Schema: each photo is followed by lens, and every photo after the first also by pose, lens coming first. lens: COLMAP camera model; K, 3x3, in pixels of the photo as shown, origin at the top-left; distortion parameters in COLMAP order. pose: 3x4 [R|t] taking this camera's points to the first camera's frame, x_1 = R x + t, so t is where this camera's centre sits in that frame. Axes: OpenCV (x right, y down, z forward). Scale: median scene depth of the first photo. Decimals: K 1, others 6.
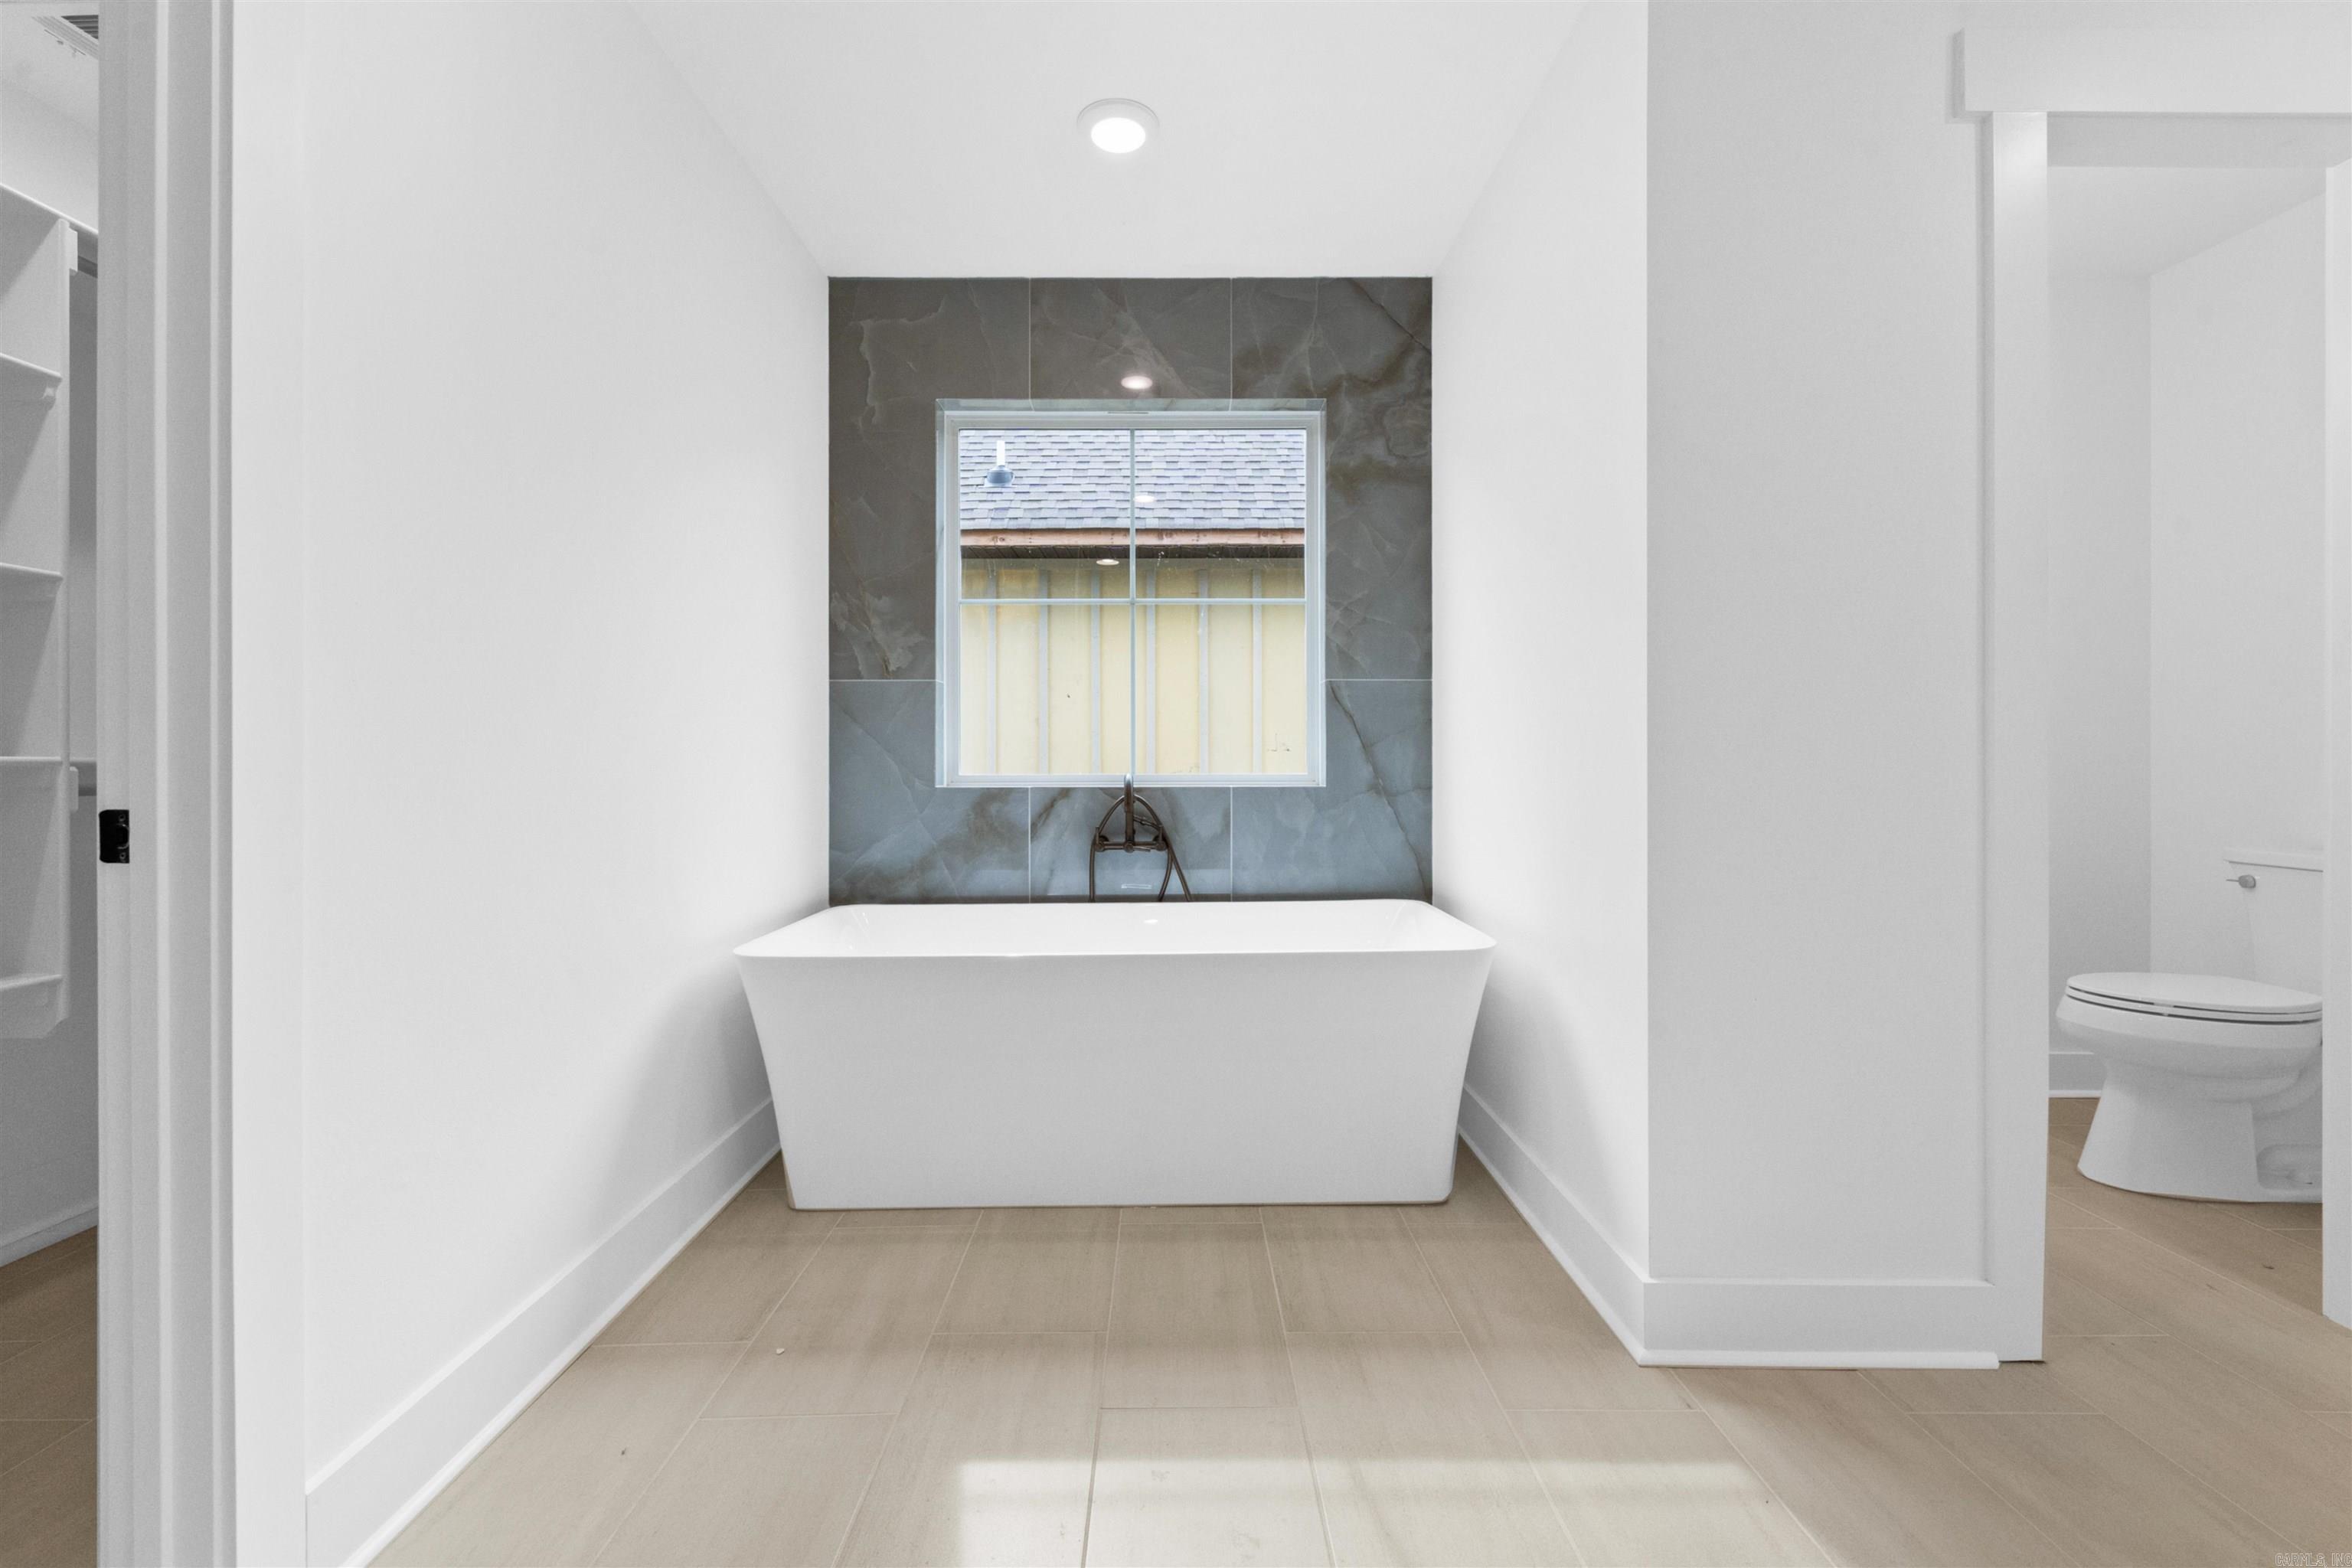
lens RADIAL K [[961.5, 0, 1192.9], [0, 961.5, 773.8], [0, 0, 1]] dist [0.000843, 0.000144]
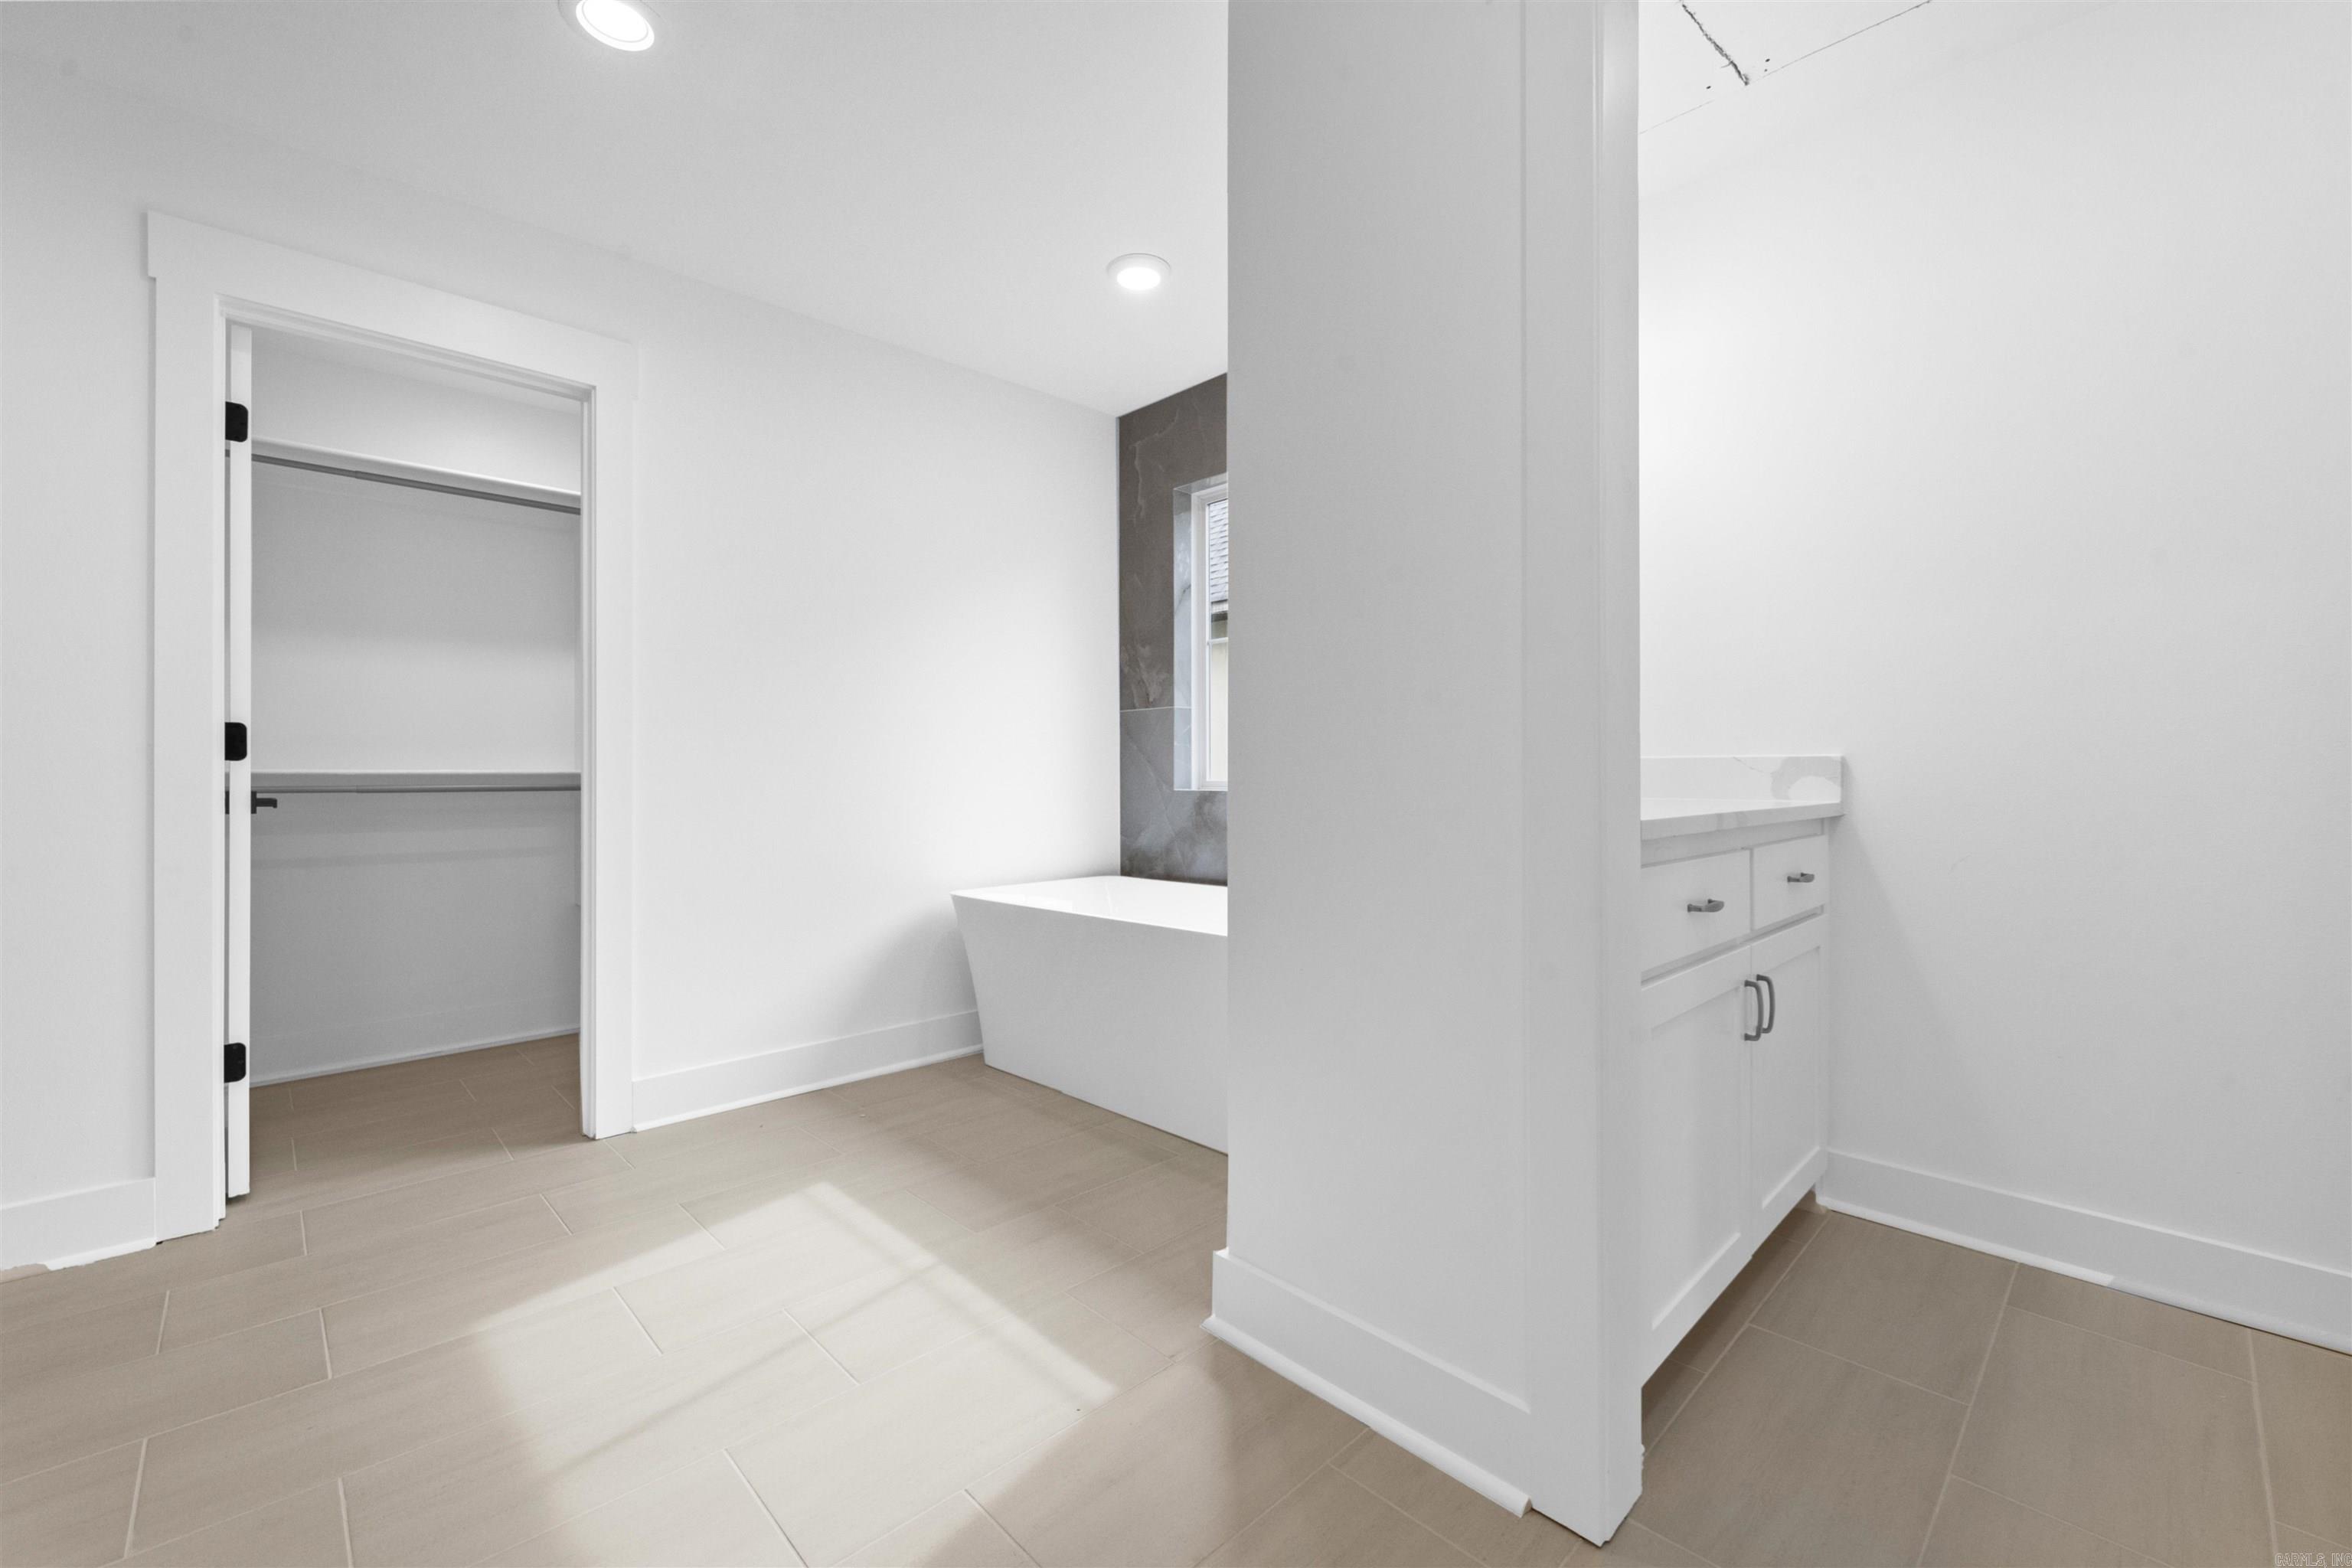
lens RADIAL K [[961.5, 0, 1183.3], [0, 961.5, 766.2], [0, 0, 1]] dist [0.000843, 0.000144]
pose [[0.692051, -0.006669, -0.721818, 0.669615], [0.000268, 0.999960, -0.008982, -0.006430], [0.721849, 0.006022, 0.692025, 0.119973]]
